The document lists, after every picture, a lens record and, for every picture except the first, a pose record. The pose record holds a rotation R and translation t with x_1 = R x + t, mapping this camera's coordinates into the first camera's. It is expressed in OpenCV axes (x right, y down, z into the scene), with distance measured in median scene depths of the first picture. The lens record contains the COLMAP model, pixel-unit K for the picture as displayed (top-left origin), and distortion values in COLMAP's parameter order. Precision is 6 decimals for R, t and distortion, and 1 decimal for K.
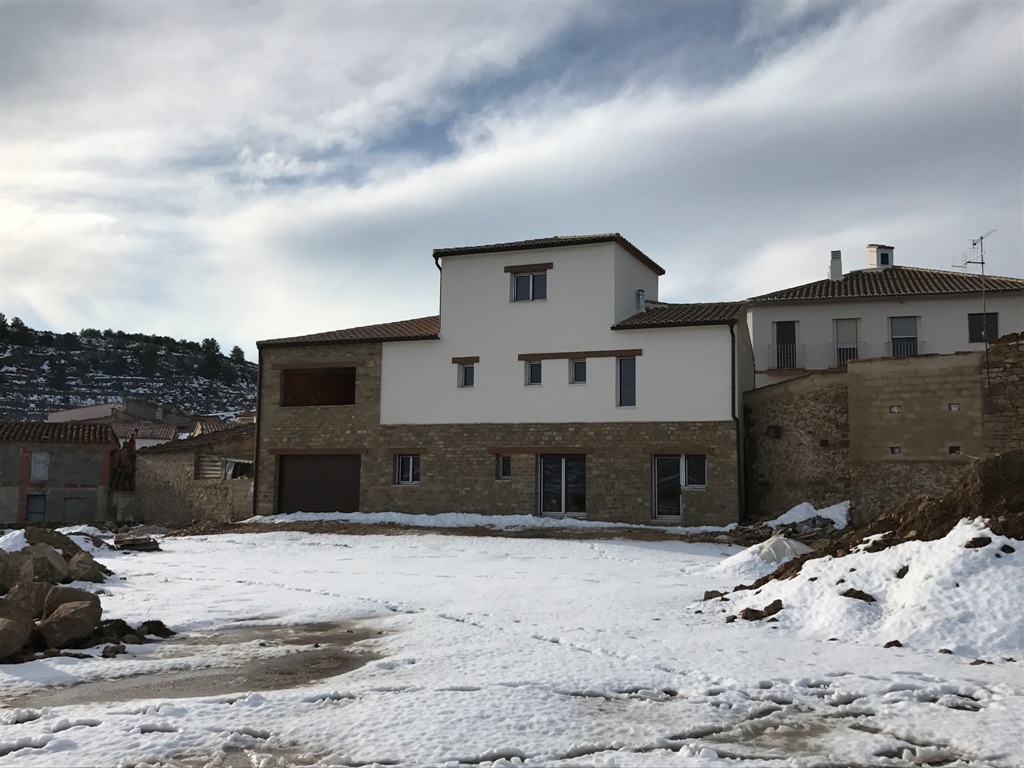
lens RADIAL K [[1001.2, 0, 511.8], [0, 1001.2, 381.7], [0, 0, 1]] dist [0.002110, 0.000000]
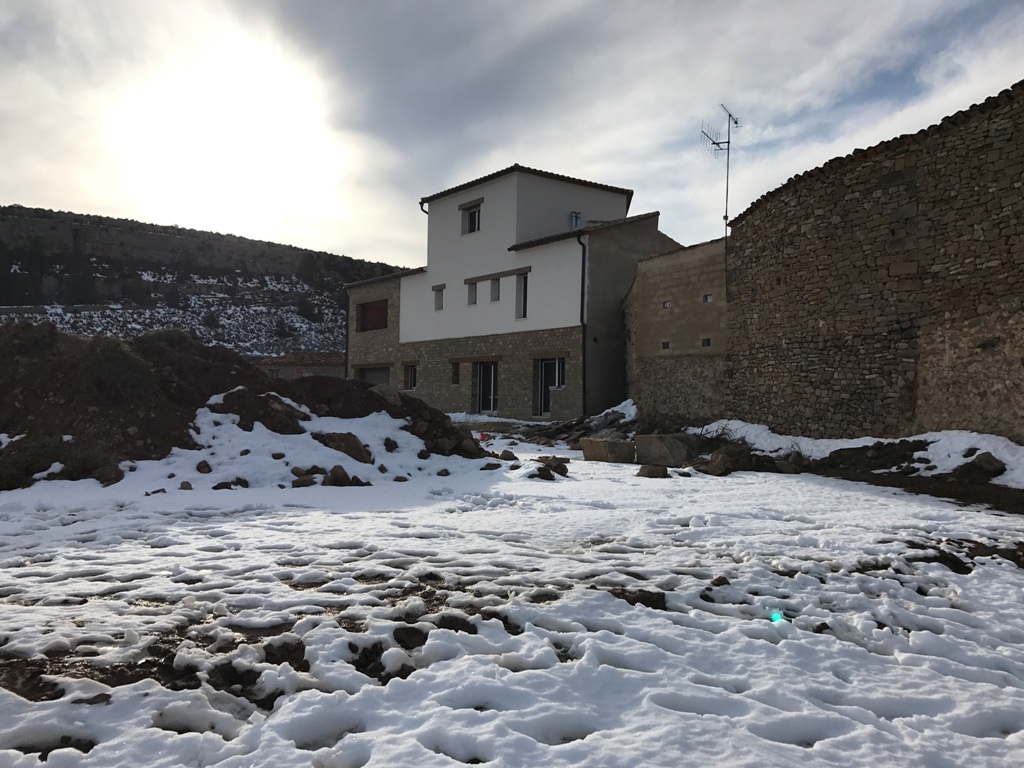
lens RADIAL K [[845.3, 0, 511.6], [0, 845.3, 387.0], [0, 0, 1]] dist [0.002438, -0.026457]
pose [[0.853315, -0.010489, -0.521291, 0.586796], [0.048717, 0.997028, 0.059686, 0.043962], [0.519115, -0.076326, 0.851290, 0.167360]]
